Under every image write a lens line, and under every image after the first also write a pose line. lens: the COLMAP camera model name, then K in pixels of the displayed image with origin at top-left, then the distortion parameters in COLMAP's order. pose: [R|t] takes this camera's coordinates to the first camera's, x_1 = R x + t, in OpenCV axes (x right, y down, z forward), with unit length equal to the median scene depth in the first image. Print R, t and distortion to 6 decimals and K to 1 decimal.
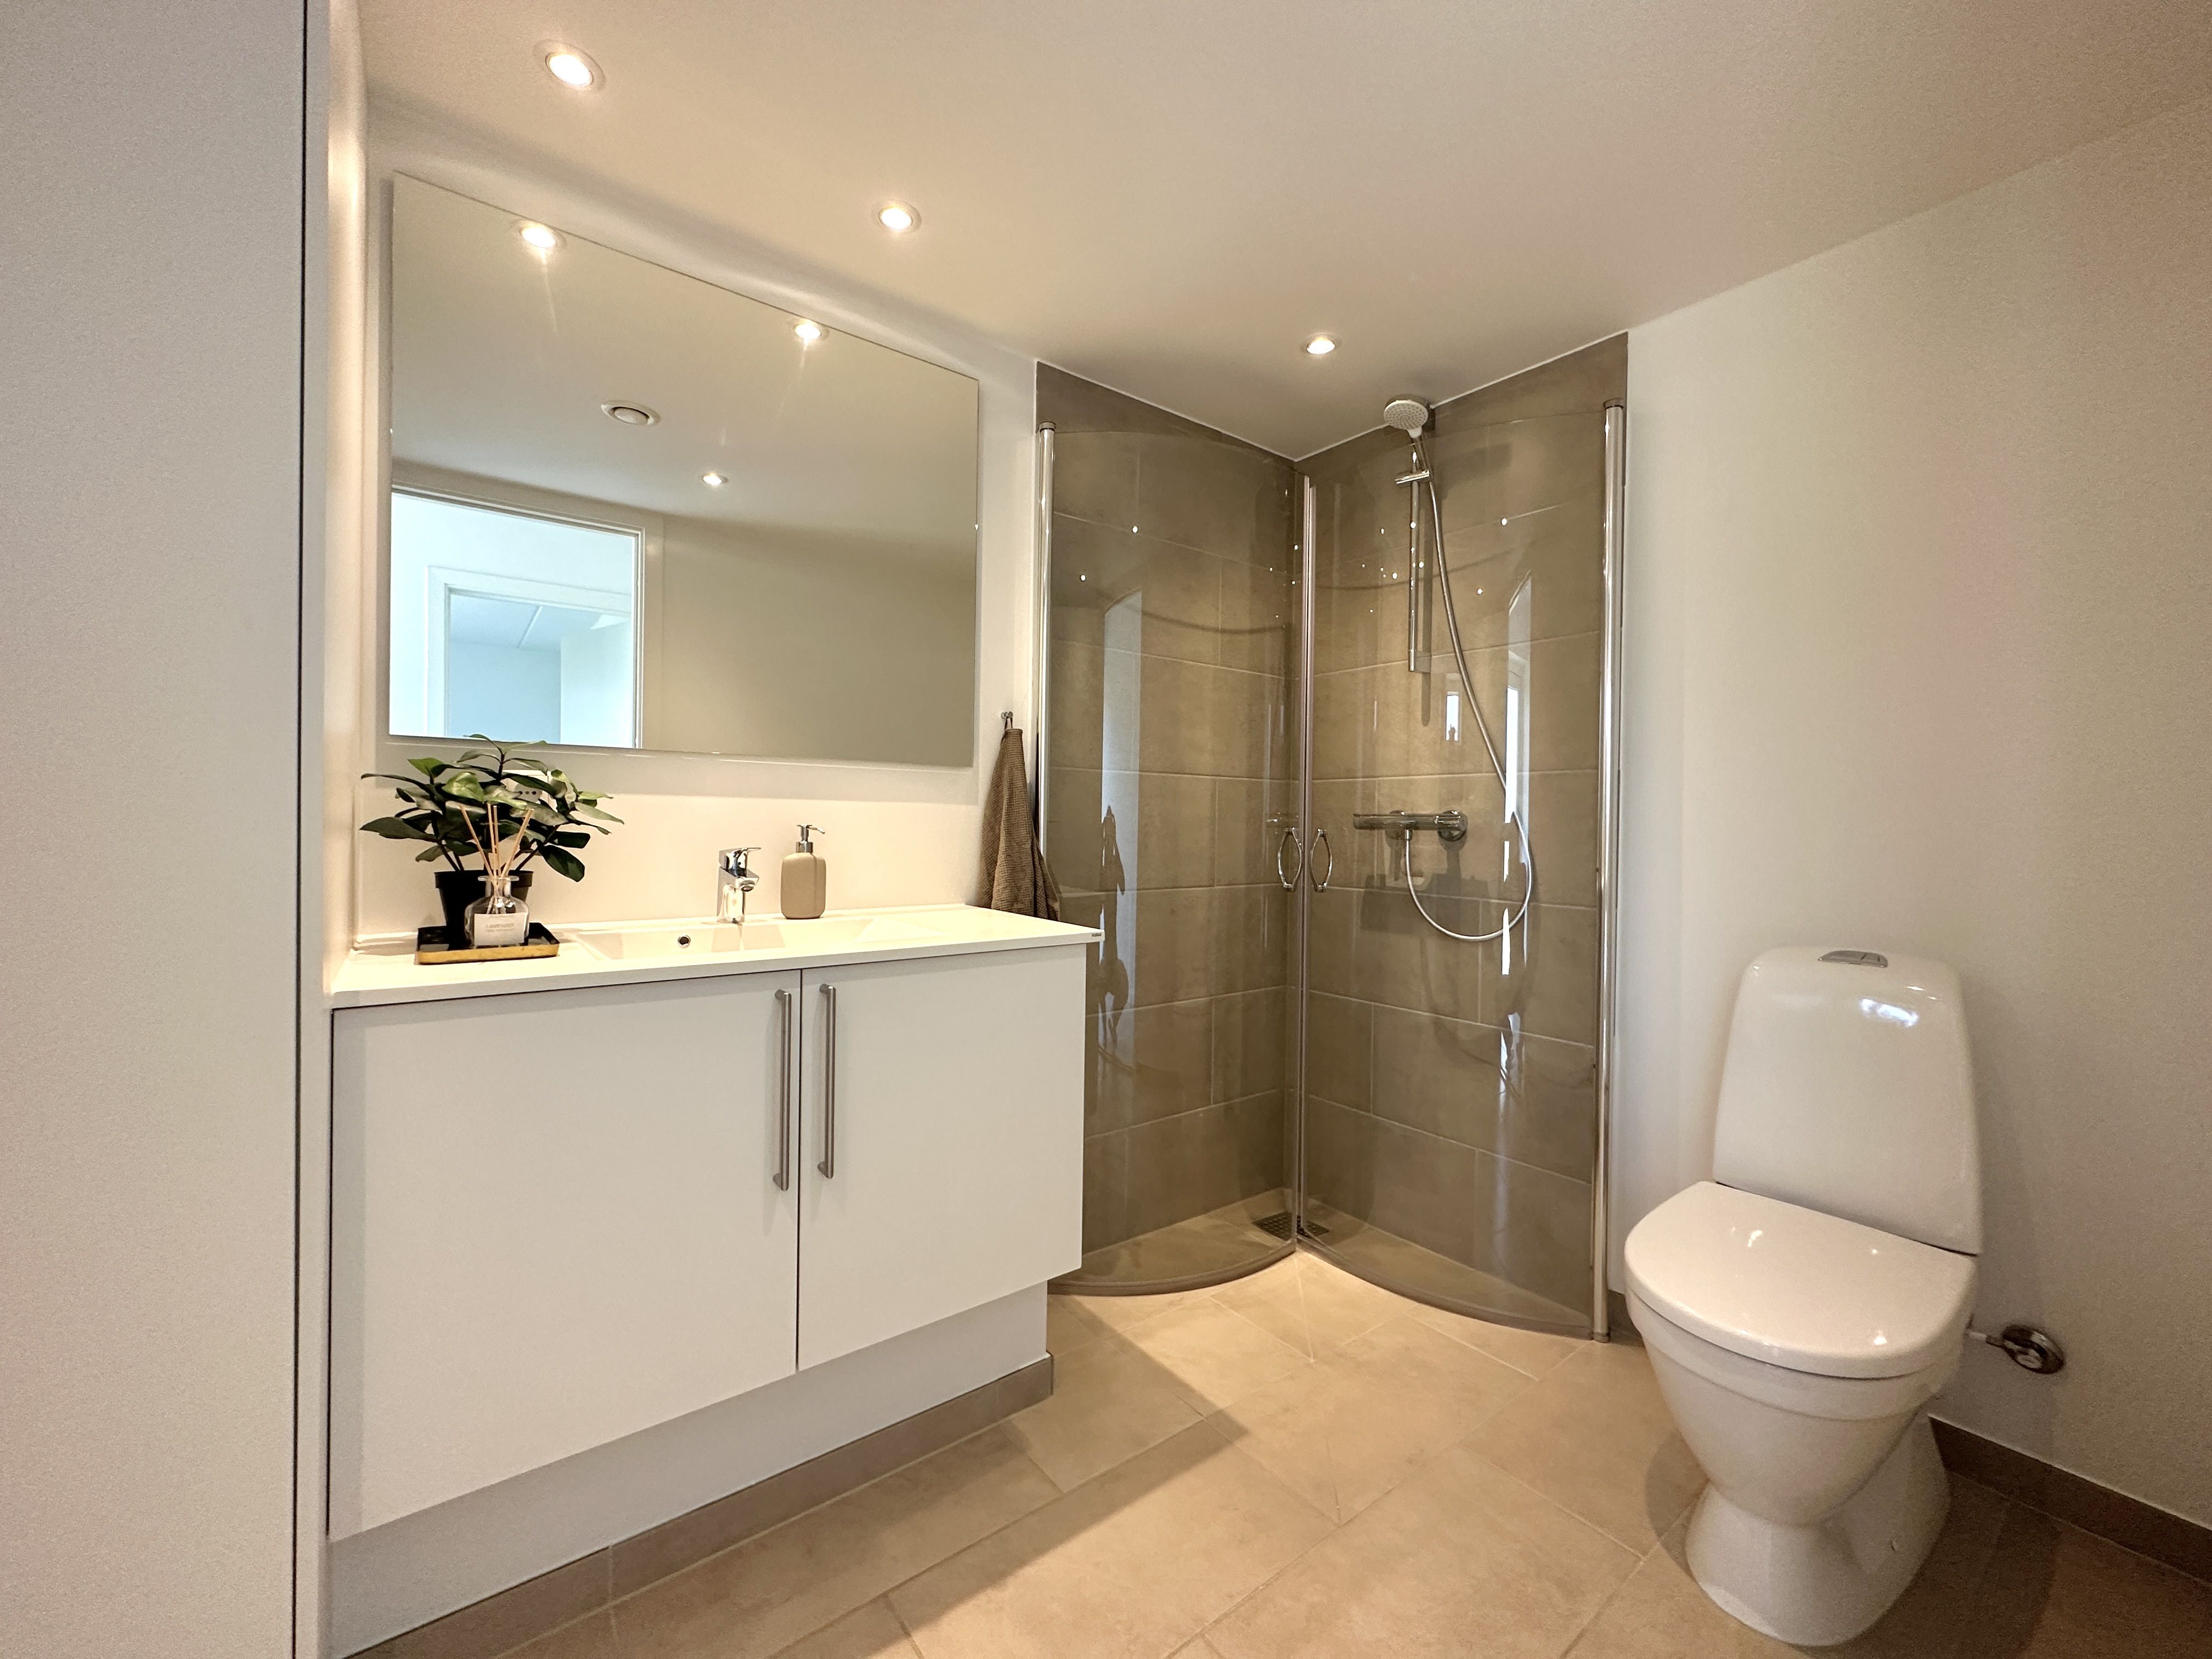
lens RADIAL K [[875.5, 0, 1106.0], [0, 875.5, 829.5], [0, 0, 1]] dist [0.001432, -0.002435]
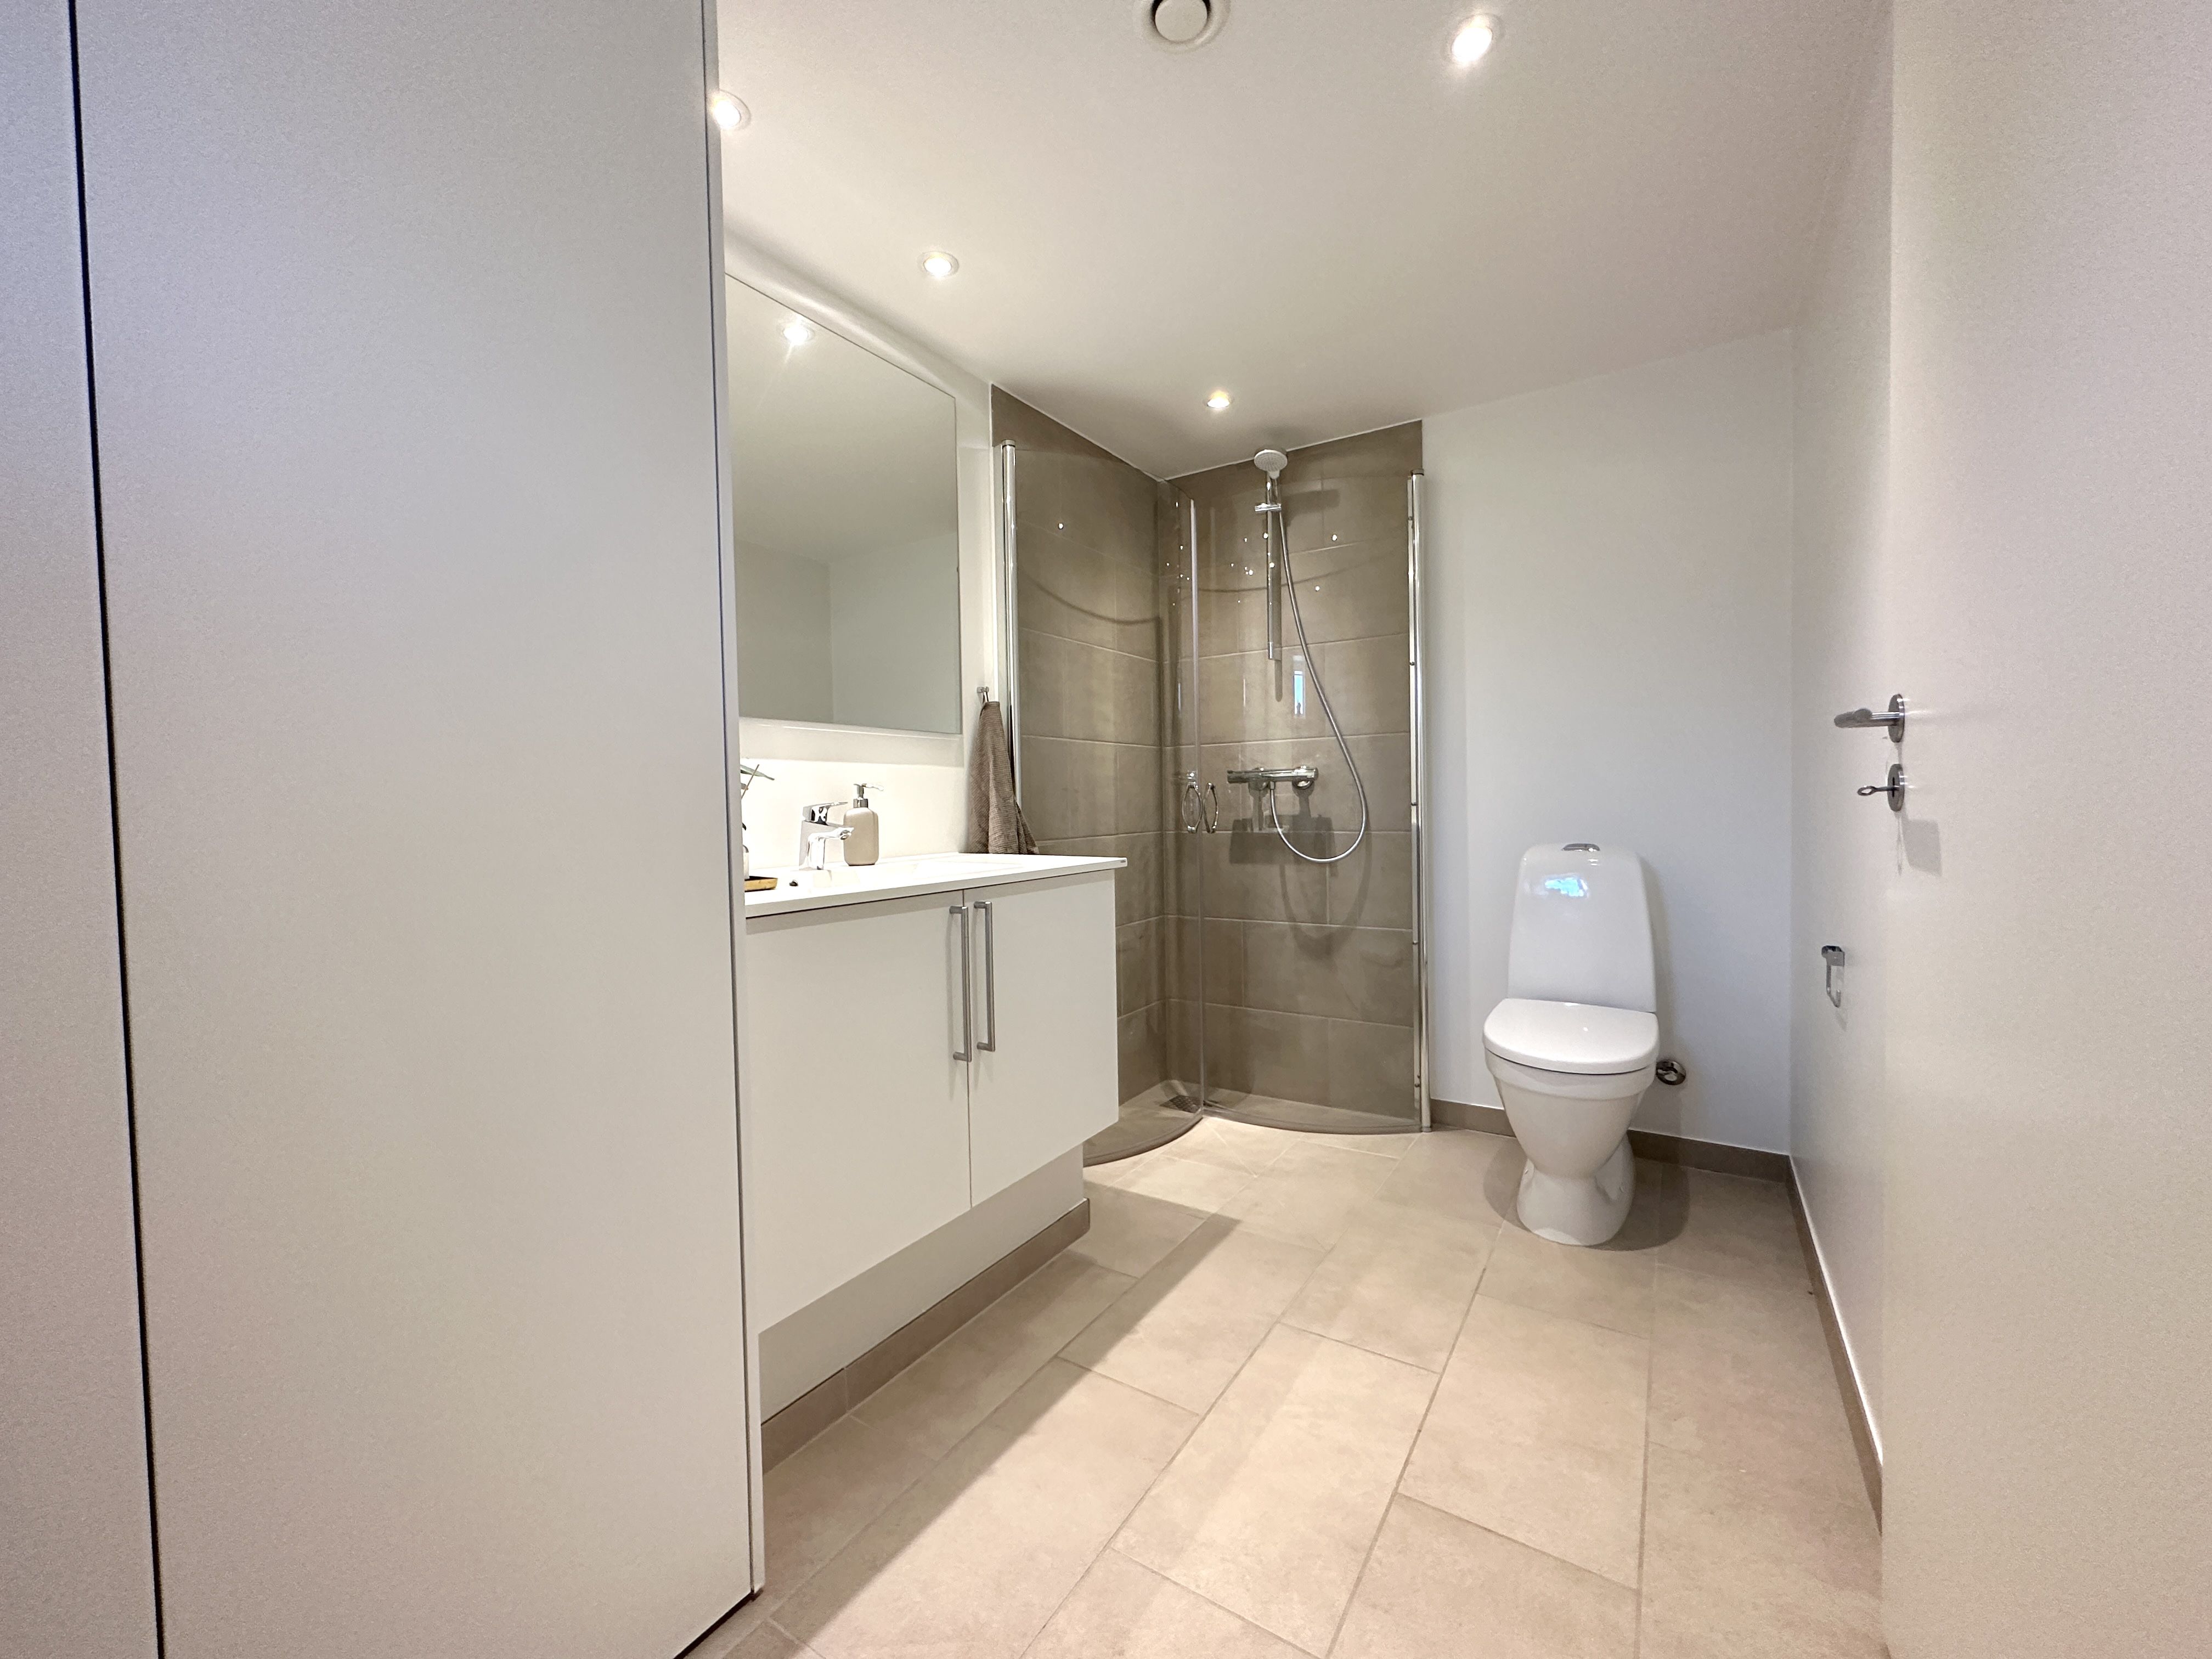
lens RADIAL K [[875.5, 0, 1106.0], [0, 875.5, 829.5], [0, 0, 1]] dist [0.001432, -0.002435]
pose [[0.942958, -0.043578, 0.330048, -0.351144], [0.036221, 0.998940, 0.028412, 0.027961], [-0.330936, -0.014837, 0.943536, -0.156529]]
